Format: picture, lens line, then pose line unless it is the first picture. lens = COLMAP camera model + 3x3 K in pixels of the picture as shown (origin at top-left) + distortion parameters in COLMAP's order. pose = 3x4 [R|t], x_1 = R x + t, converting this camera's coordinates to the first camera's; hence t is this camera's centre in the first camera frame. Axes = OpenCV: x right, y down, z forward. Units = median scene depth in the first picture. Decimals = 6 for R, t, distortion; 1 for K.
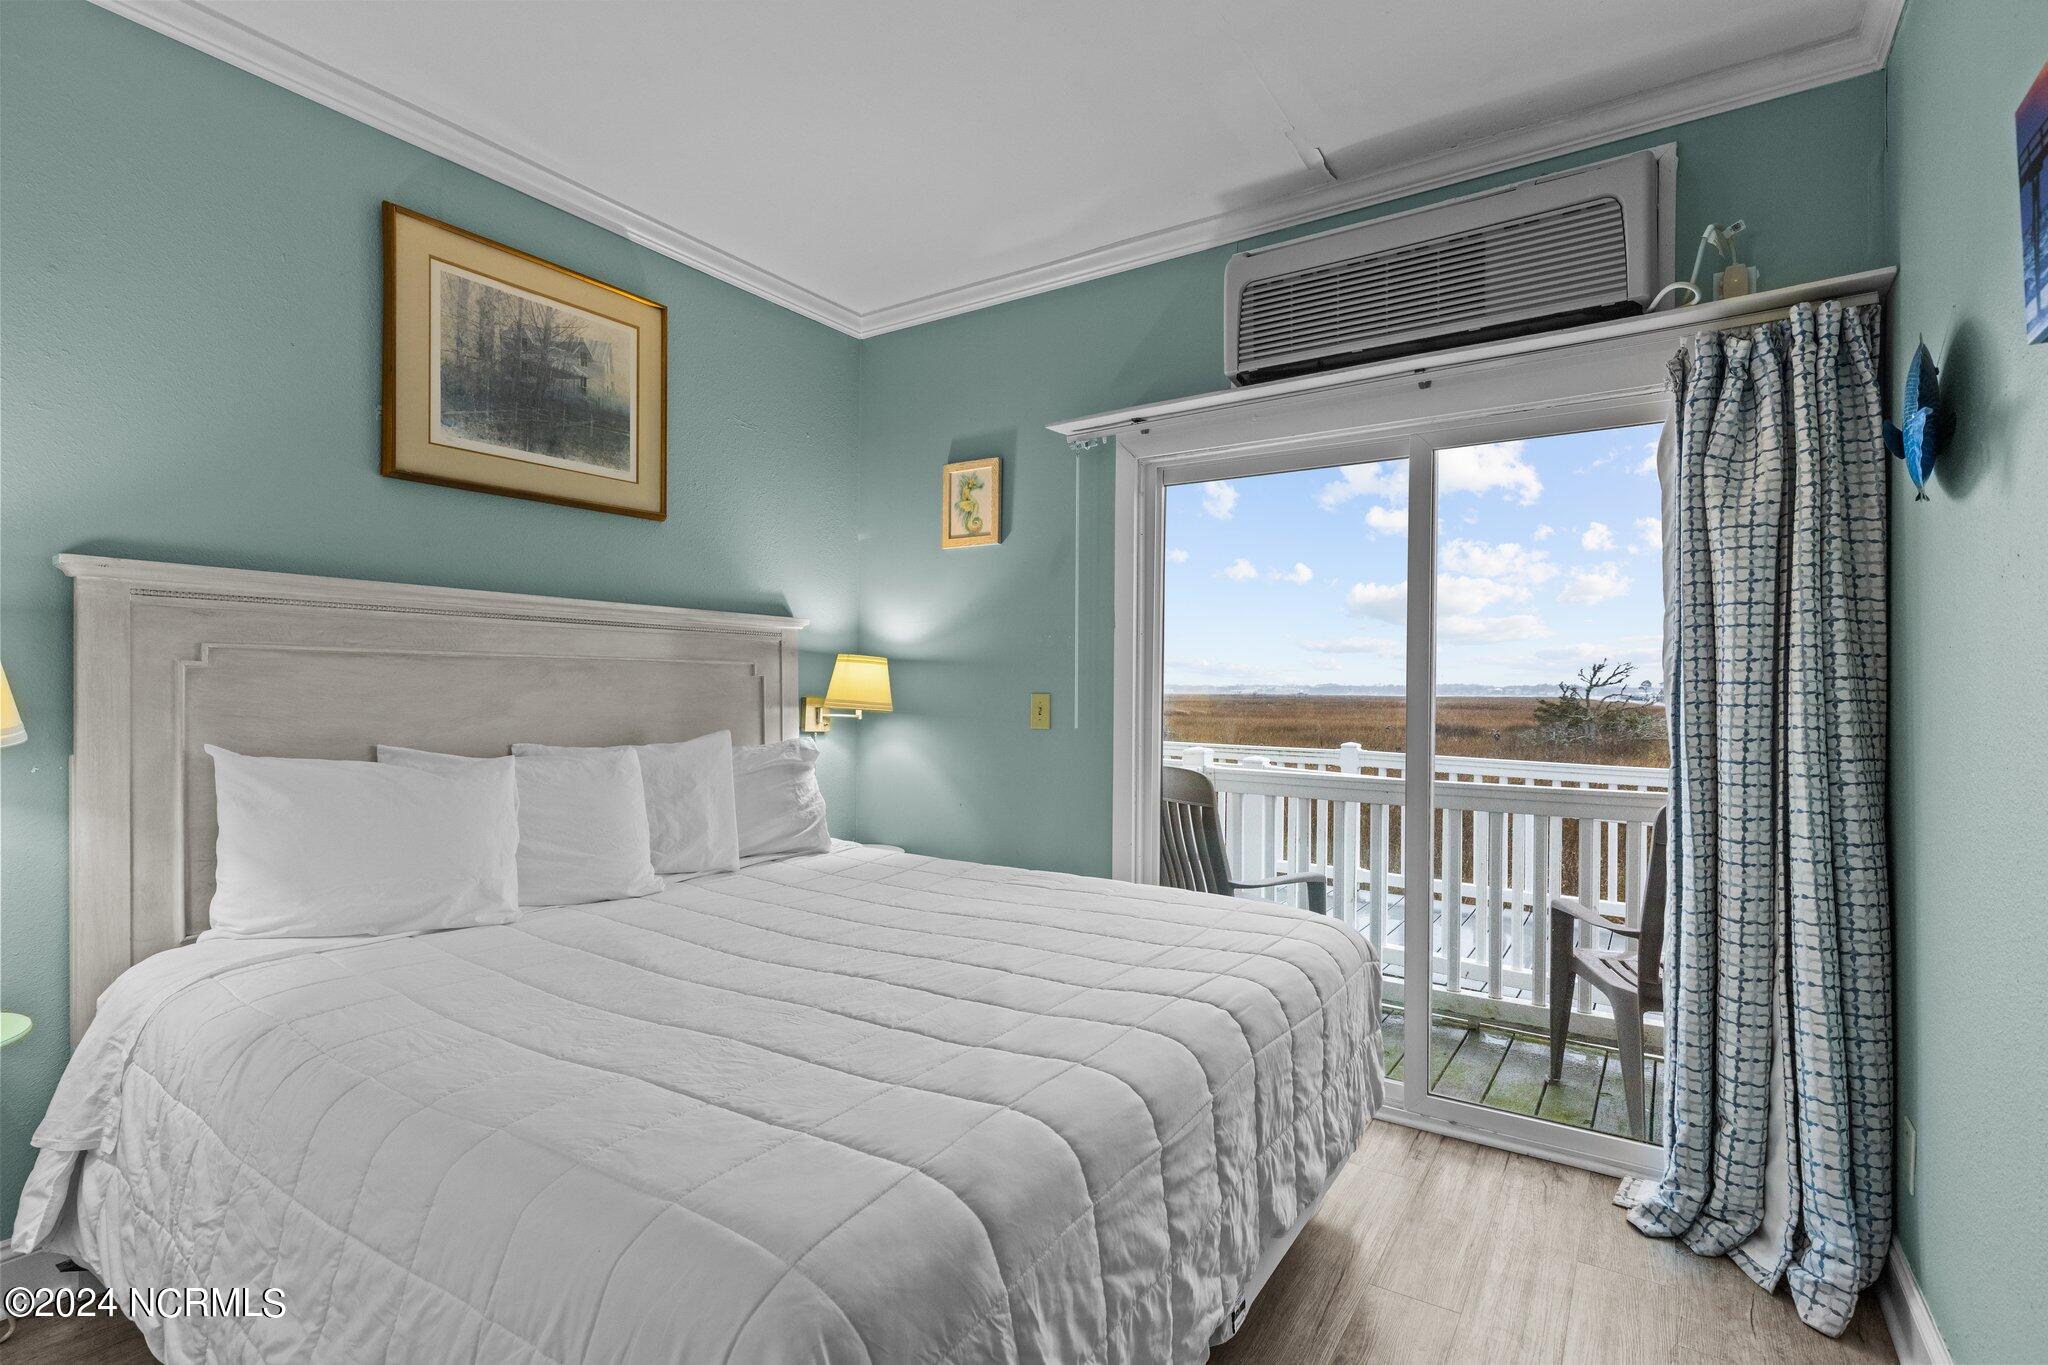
lens RADIAL K [[986.0, 0, 1019.3], [0, 986.0, 690.0], [0, 0, 1]] dist [-0.005629, 0.001969]
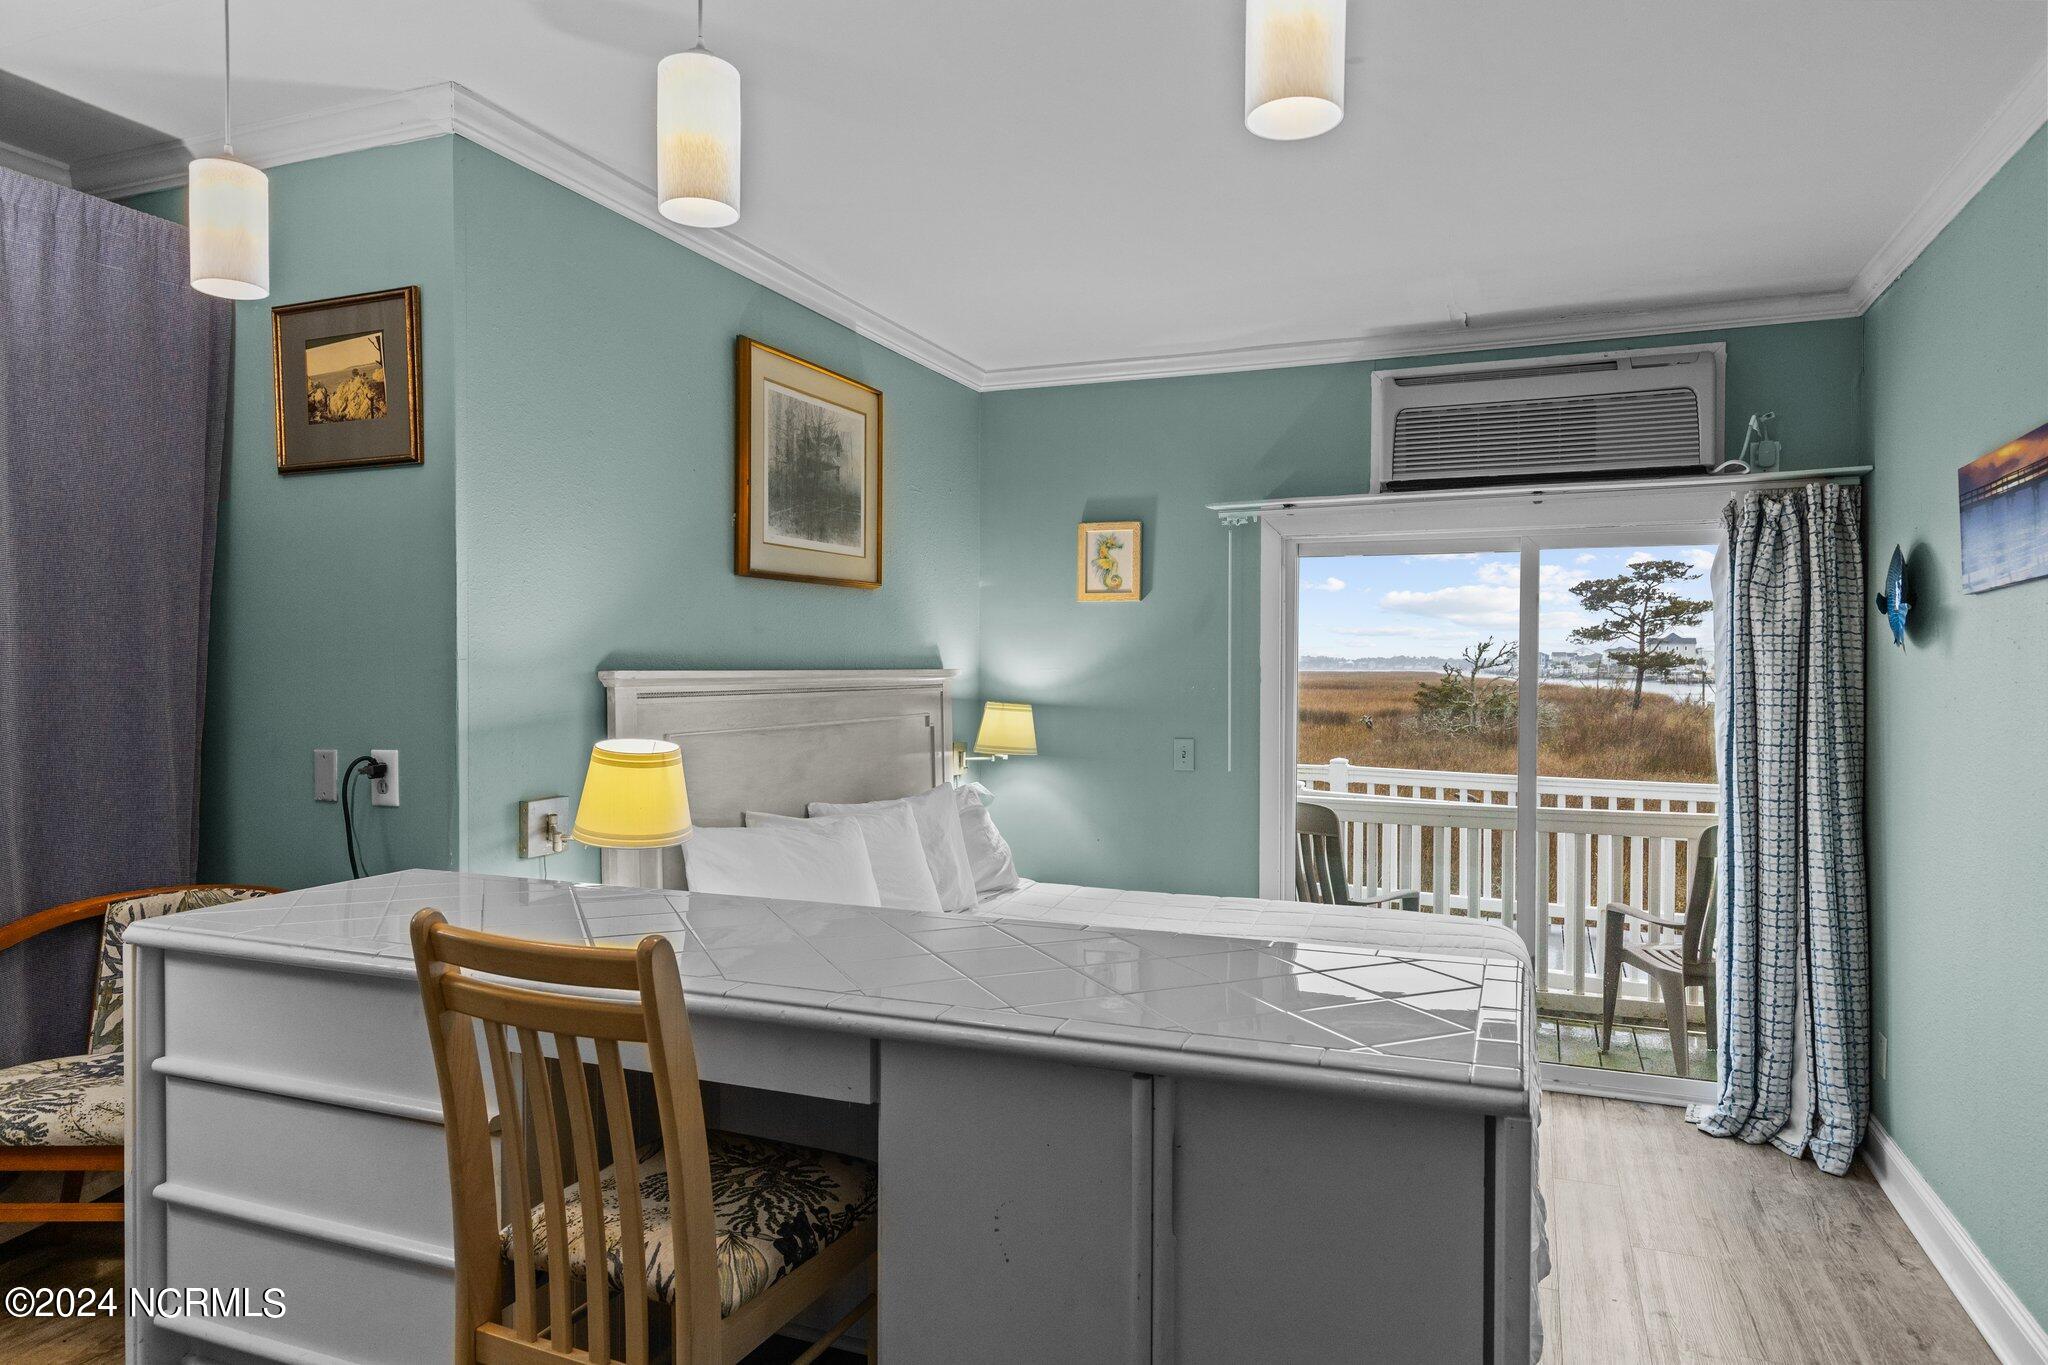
lens RADIAL K [[1290.8, 0, 1024.6], [0, 1290.8, 681.4], [0, 0, 1]] dist [0.005716, -0.002966]
pose [[0.978000, -0.007497, 0.208470, -0.568172], [0.004547, 0.999883, 0.014626, -0.103226], [-0.208555, -0.013357, 0.977919, -0.478086]]
